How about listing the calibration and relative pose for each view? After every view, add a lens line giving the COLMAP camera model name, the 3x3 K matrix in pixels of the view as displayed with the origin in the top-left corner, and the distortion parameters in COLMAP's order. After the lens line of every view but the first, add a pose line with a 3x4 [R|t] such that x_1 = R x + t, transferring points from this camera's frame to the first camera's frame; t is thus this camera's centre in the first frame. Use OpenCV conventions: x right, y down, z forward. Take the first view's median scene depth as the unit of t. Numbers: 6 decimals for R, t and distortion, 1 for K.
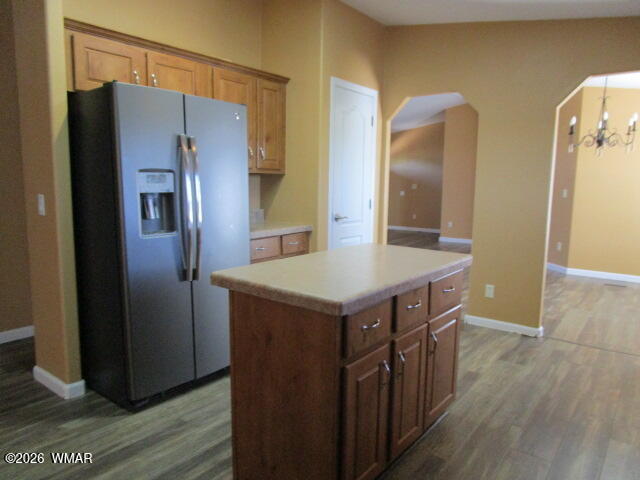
lens RADIAL K [[452.8, 0, 317.7], [0, 452.8, 241.8], [0, 0, 1]] dist [-0.034511, 0.022972]
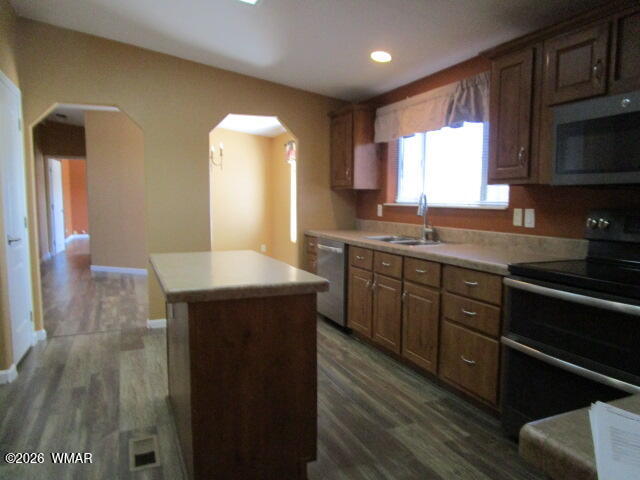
lens RADIAL K [[452.8, 0, 317.7], [0, 452.8, 241.8], [0, 0, 1]] dist [-0.034511, 0.022972]
pose [[0.474852, -0.099440, 0.874430, -0.594103], [0.125281, 0.991115, 0.044677, -0.024704], [-0.871103, 0.088334, 0.483091, 0.184187]]
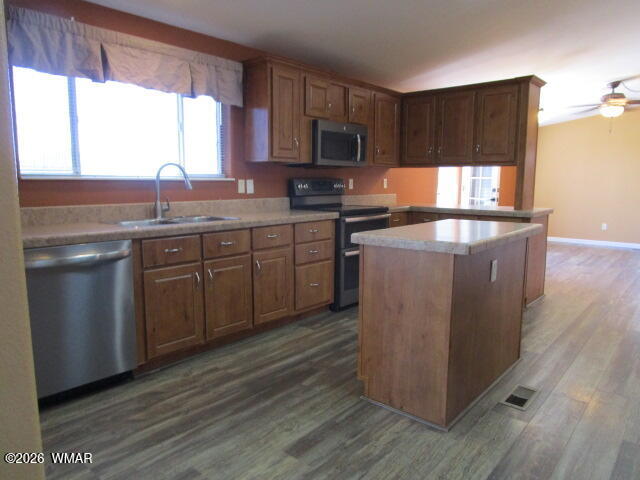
lens RADIAL K [[452.8, 0, 317.7], [0, 452.8, 241.8], [0, 0, 1]] dist [-0.034511, 0.022972]
pose [[-0.998904, -0.027039, 0.038210, 0.329782], [-0.015692, 0.962485, 0.270881, -0.198098], [-0.044101, 0.269985, -0.961854, 1.719973]]
